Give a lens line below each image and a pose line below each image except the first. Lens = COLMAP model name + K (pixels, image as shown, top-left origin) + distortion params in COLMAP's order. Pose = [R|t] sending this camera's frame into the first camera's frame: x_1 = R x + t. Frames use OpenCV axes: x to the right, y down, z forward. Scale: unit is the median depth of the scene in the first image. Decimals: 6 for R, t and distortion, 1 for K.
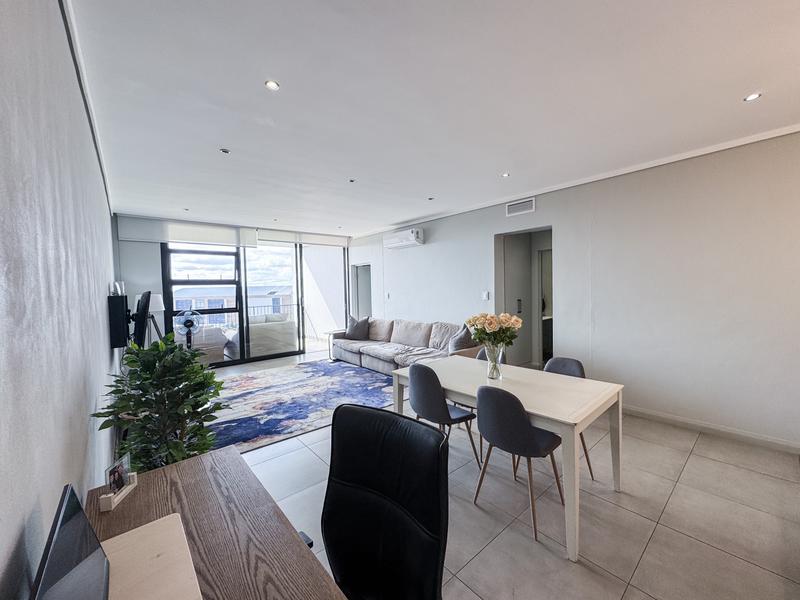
lens RADIAL K [[317.6, 0, 399.9], [0, 317.6, 299.2], [0, 0, 1]] dist [-0.001447, 0.000078]
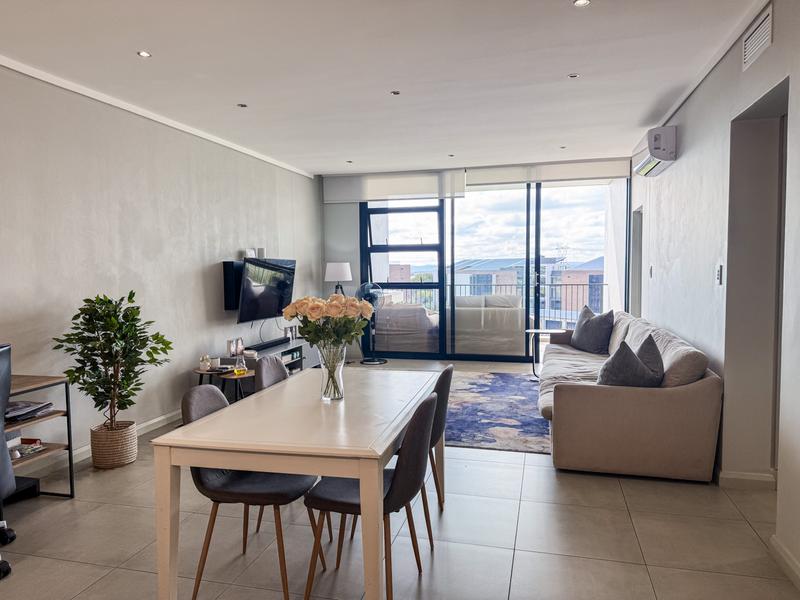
lens RADIAL K [[558.7, 0, 400.0], [0, 558.7, 300.0], [0, 0, 1]] dist [0.094697, -0.126674]
pose [[0.571729, 0.066492, -0.817744, 0.547443], [-0.032987, 0.997768, 0.058067, -0.005965], [0.819779, -0.006223, 0.572646, 0.208294]]
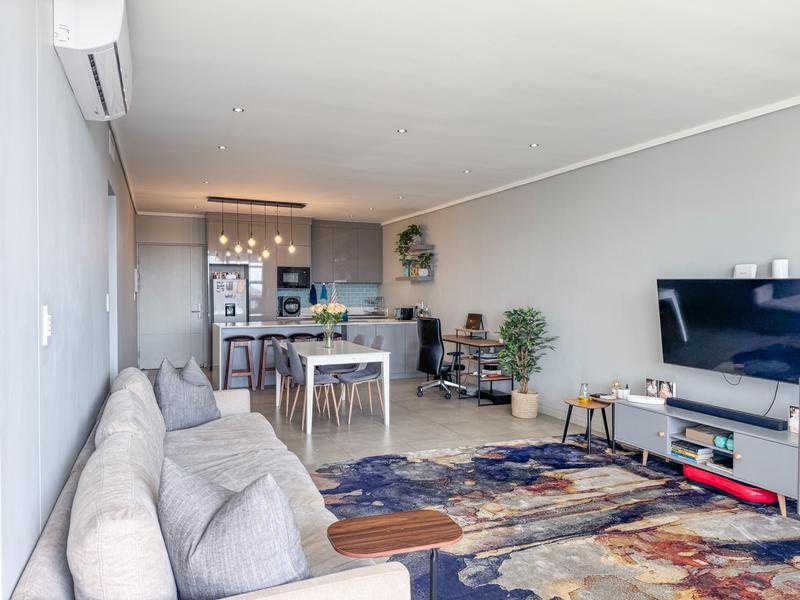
lens RADIAL K [[558.7, 0, 400.0], [0, 558.7, 300.0], [0, 0, 1]] dist [0.094697, -0.126674]
pose [[-0.953824, 0.016202, 0.299929, -0.333526], [0.032254, 0.998295, 0.048646, -0.035514], [-0.298630, 0.056074, -0.952720, 1.431227]]
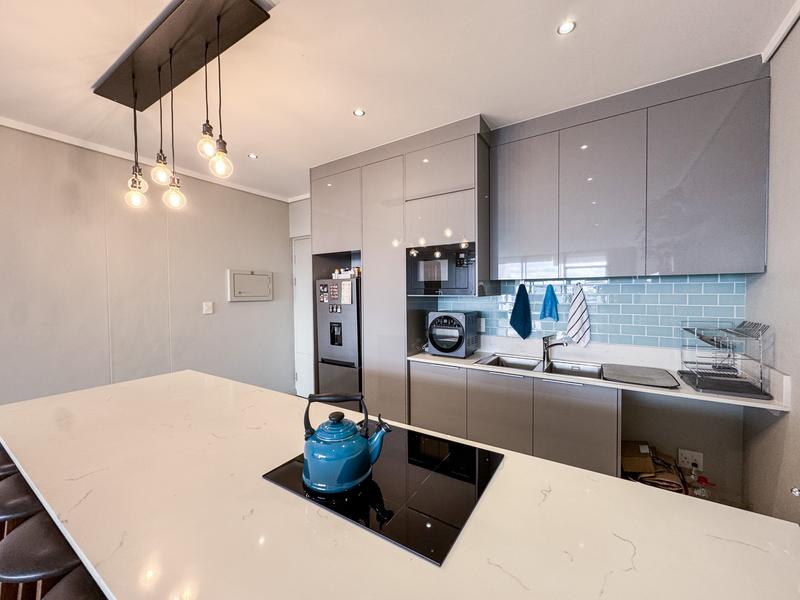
lens RADIAL K [[317.6, 0, 399.9], [0, 317.6, 299.2], [0, 0, 1]] dist [-0.001447, 0.000078]
pose [[-0.284242, 0.001516, 0.958751, 0.112819], [0.052967, 0.998496, 0.014124, 0.000302], [-0.957288, 0.054797, -0.283895, 0.020115]]
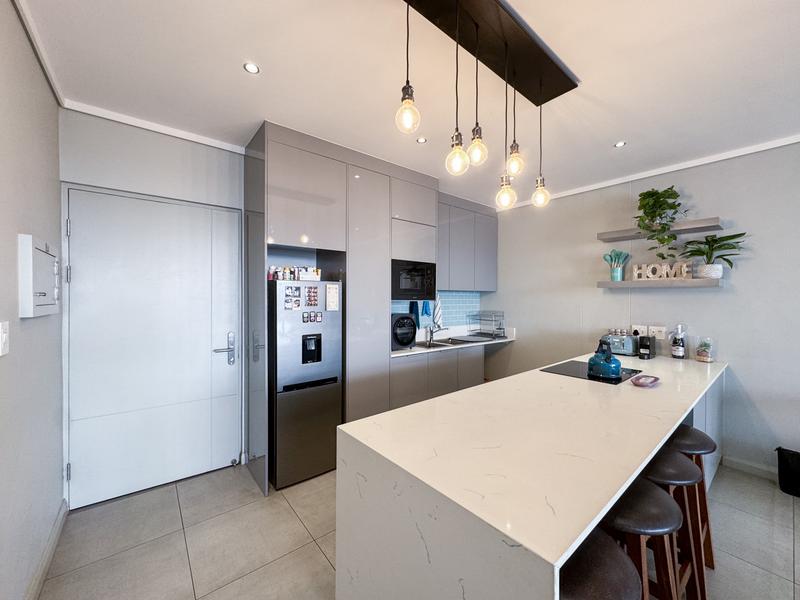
lens RADIAL K [[317.6, 0, 399.9], [0, 317.6, 299.2], [0, 0, 1]] dist [-0.001447, 0.000078]
pose [[-0.999471, 0.018888, 0.026474, 0.526320], [0.020090, 0.998745, 0.045872, -0.024171], [-0.025574, 0.046379, -0.998596, 0.403740]]
